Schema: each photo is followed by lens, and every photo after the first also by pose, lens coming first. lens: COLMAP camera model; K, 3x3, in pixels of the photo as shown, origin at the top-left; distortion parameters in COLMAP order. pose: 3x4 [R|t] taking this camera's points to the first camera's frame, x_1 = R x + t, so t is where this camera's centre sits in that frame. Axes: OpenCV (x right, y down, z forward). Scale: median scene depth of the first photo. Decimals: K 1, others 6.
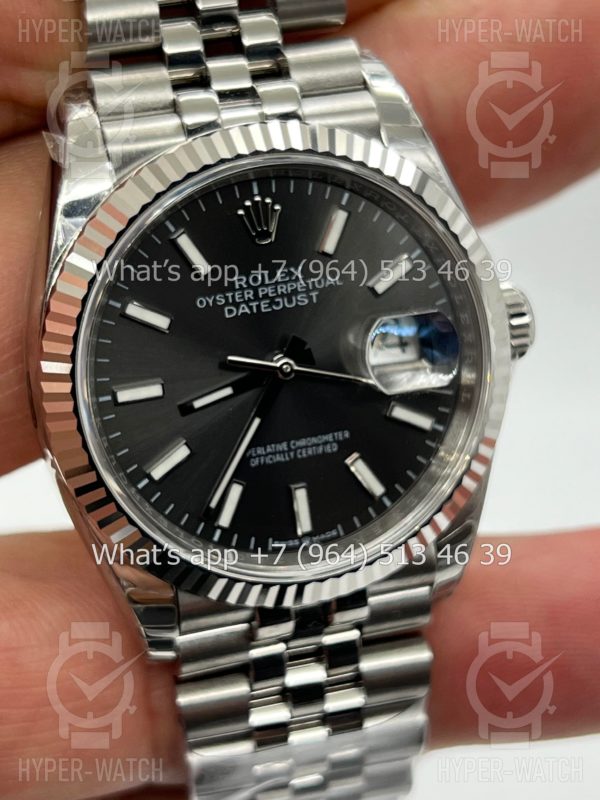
lens RADIAL K [[1869.0, 0, 295.4], [0, 1869.0, 403.1], [0, 0, 1]] dist [0.211005, 0.000000]
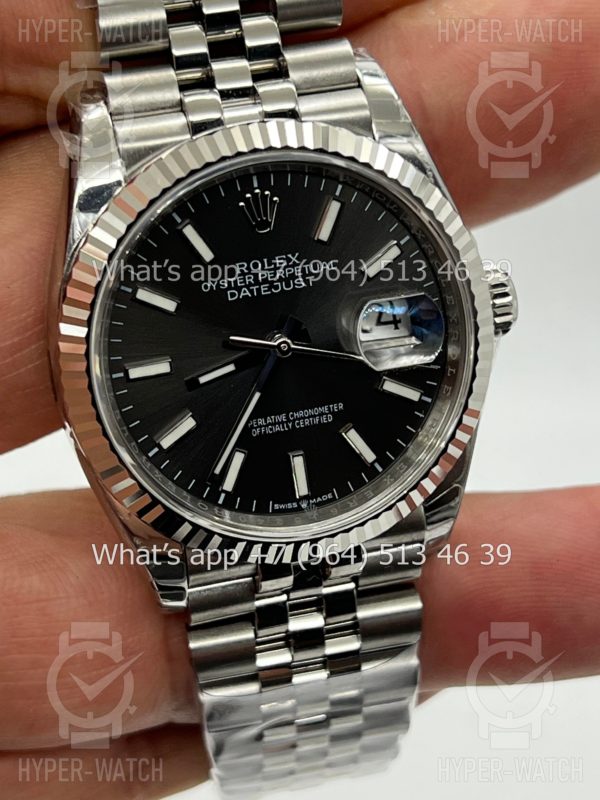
lens RADIAL K [[1869.0, 0, 300.7], [0, 1869.0, 402.5], [0, 0, 1]] dist [0.211005, 0.000000]
pose [[0.999410, 0.001731, -0.034301, 0.041972], [-0.000077, 0.998840, 0.048147, -0.038441], [0.034344, -0.048116, 0.998251, -0.089776]]
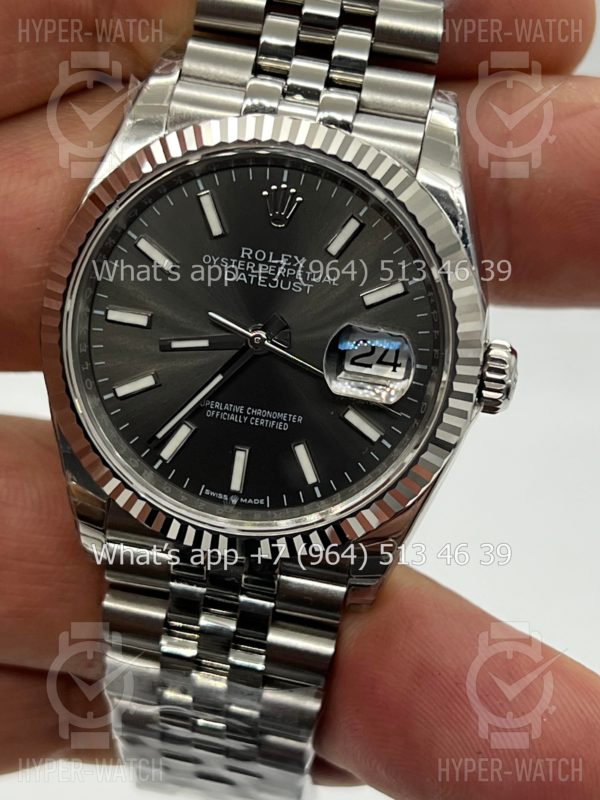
lens RADIAL K [[1869.0, 0, 299.0], [0, 1869.0, 398.6], [0, 0, 1]] dist [0.211005, 0.000000]
pose [[0.890516, 0.323035, -0.320359, 0.375487], [-0.335923, 0.941756, 0.015843, -0.011699], [0.306818, 0.093507, 0.947164, -0.027524]]
